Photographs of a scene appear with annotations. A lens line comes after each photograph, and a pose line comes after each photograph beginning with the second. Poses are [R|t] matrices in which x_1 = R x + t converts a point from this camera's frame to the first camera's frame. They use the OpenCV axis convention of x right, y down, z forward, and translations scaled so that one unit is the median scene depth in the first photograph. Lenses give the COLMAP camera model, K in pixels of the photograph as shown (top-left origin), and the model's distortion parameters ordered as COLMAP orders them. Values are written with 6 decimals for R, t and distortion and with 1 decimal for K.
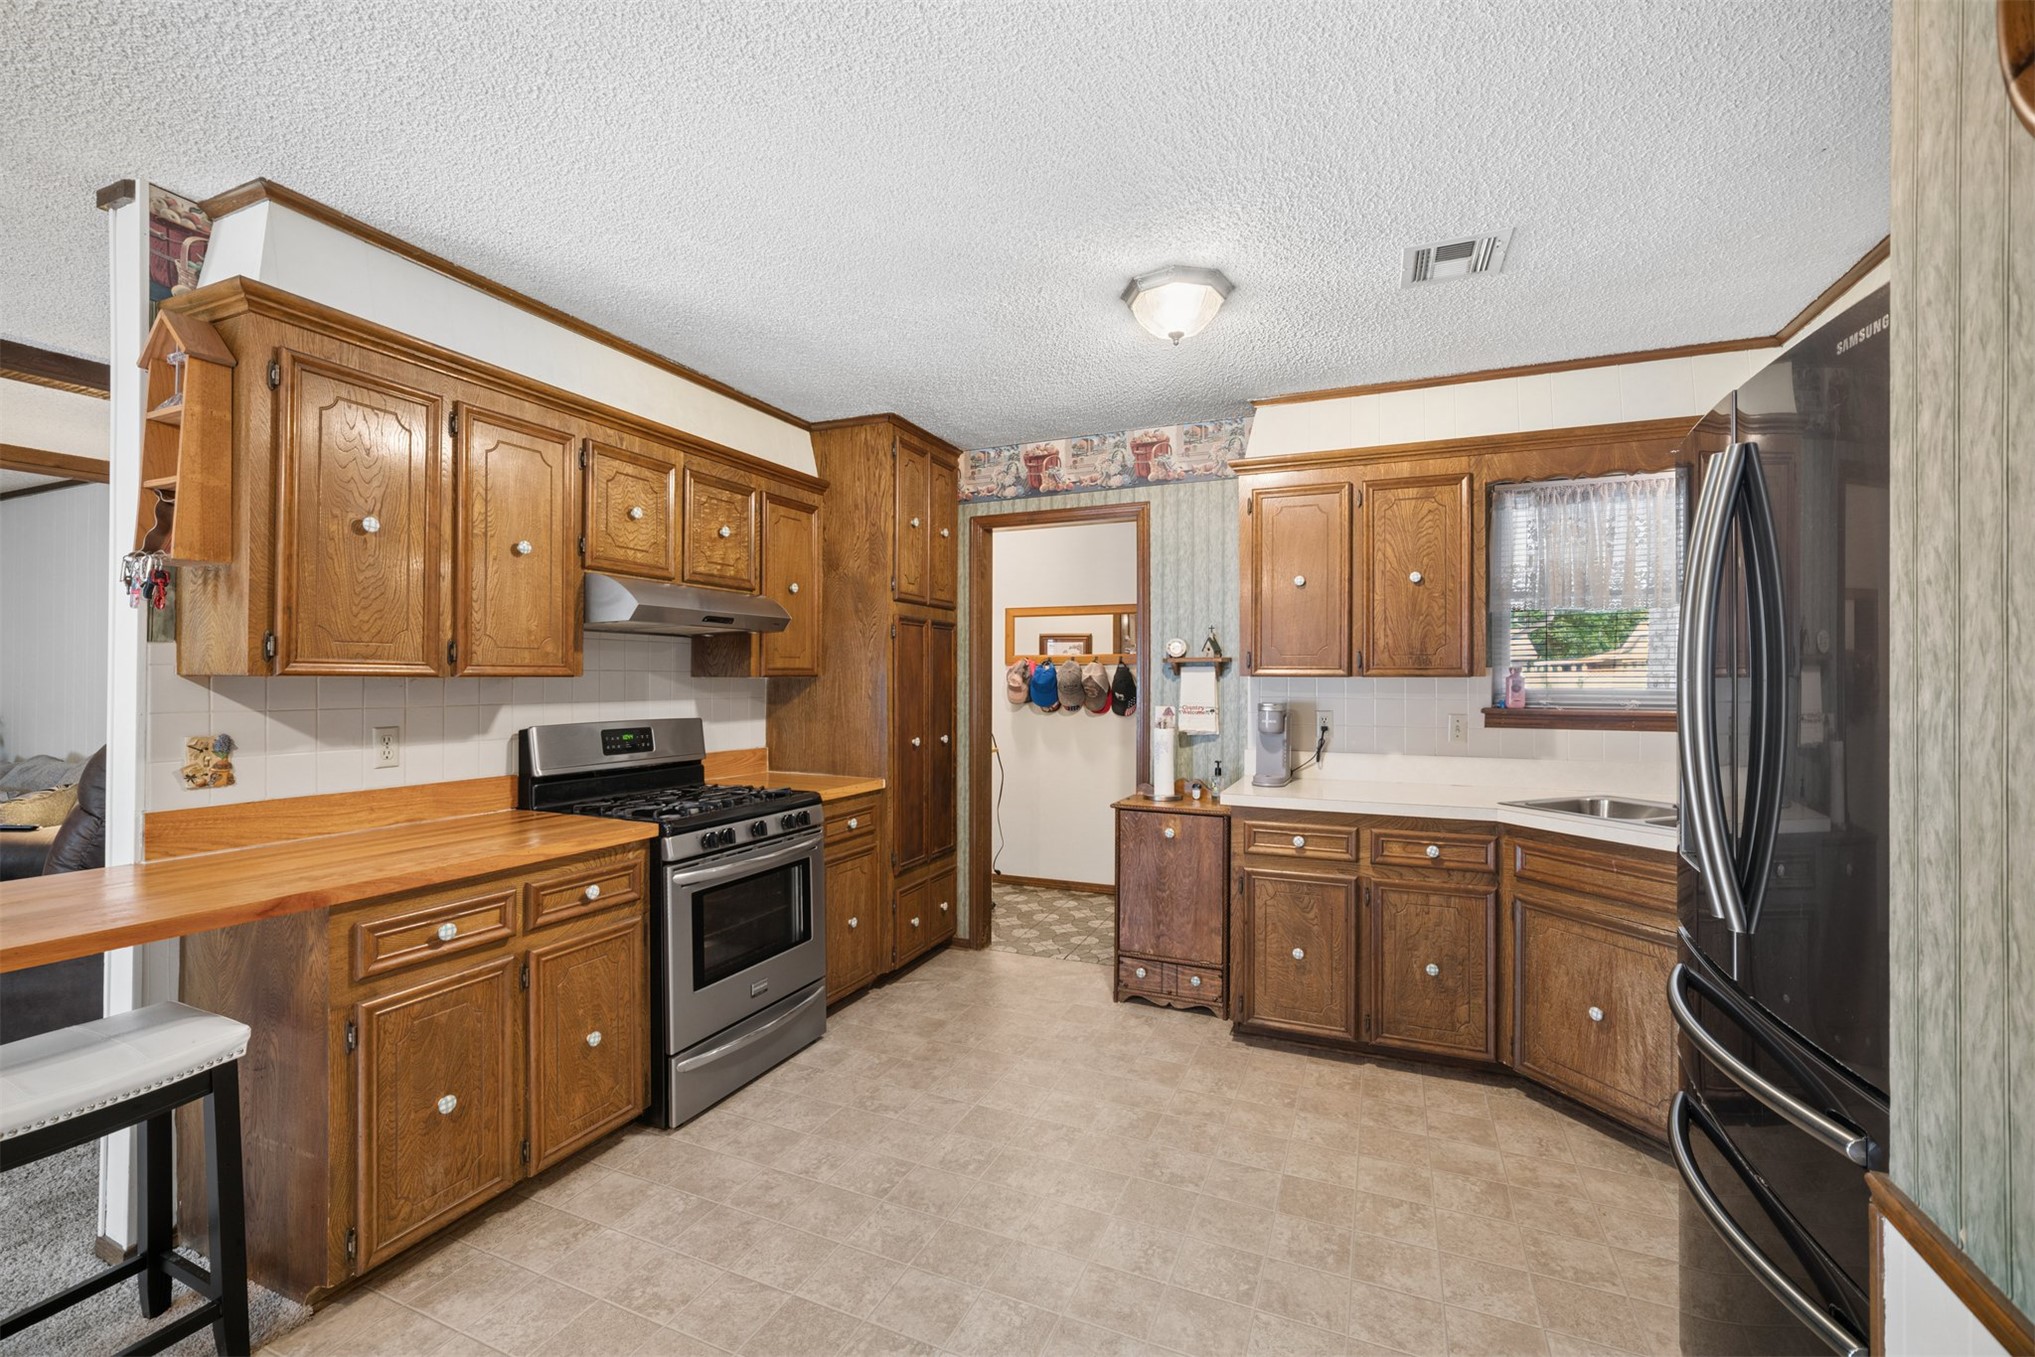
lens RADIAL K [[855.3, 0, 1011.6], [0, 855.3, 670.4], [0, 0, 1]] dist [-0.024037, 0.010935]
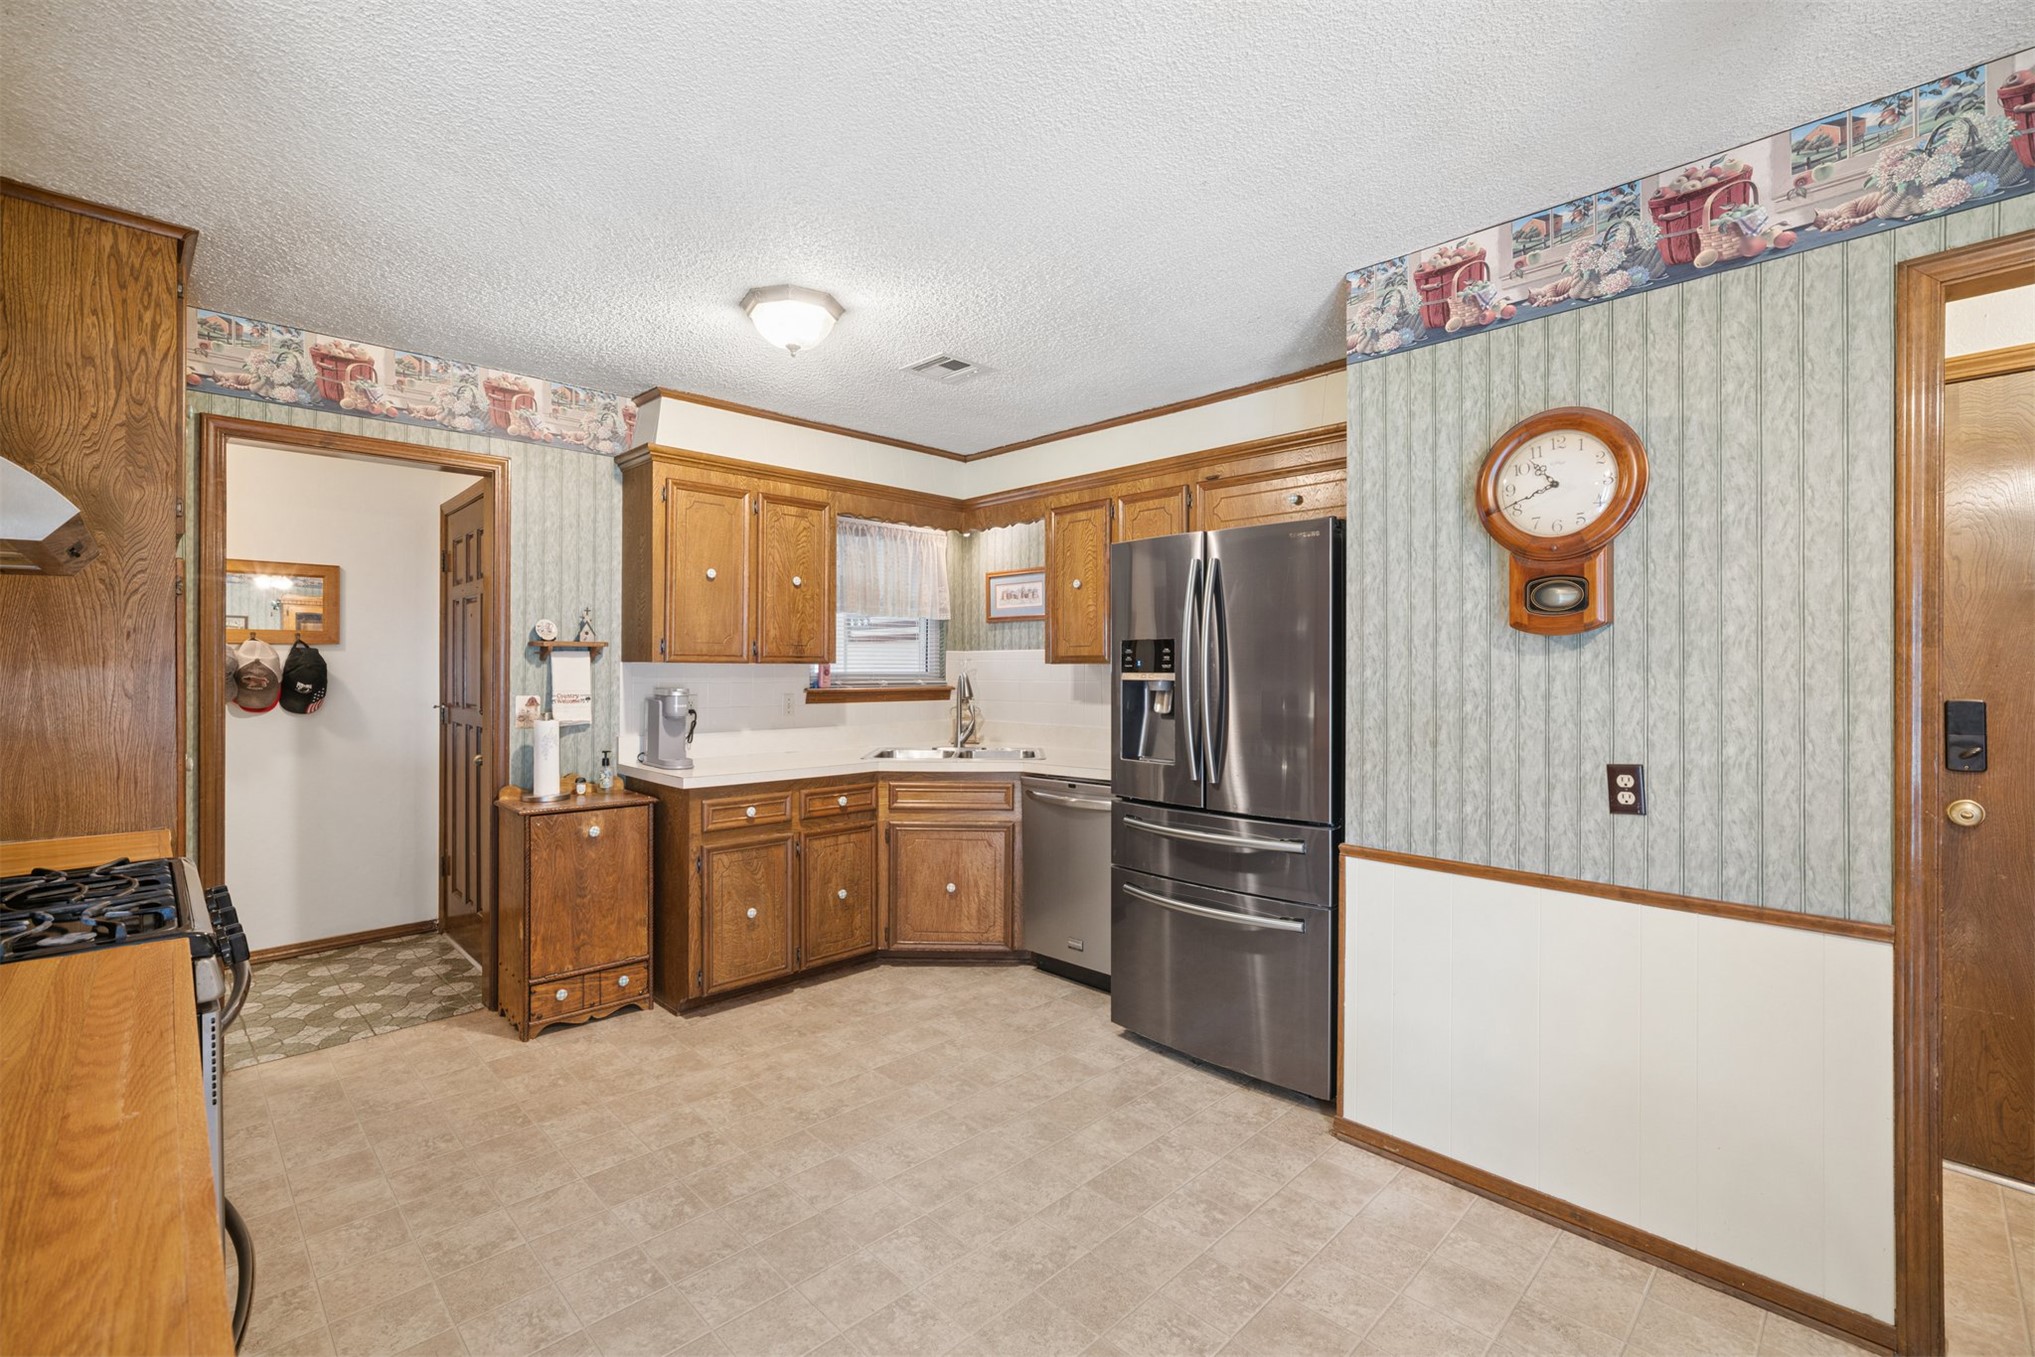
lens RADIAL K [[878.5, 0, 995.8], [0, 878.5, 660.4], [0, 0, 1]] dist [-0.022733, 0.010723]
pose [[0.383378, 0.005914, 0.923573, -0.530736], [-0.011489, 0.999933, -0.001634, 0.001776], [-0.923520, -0.009984, 0.383420, 0.241501]]
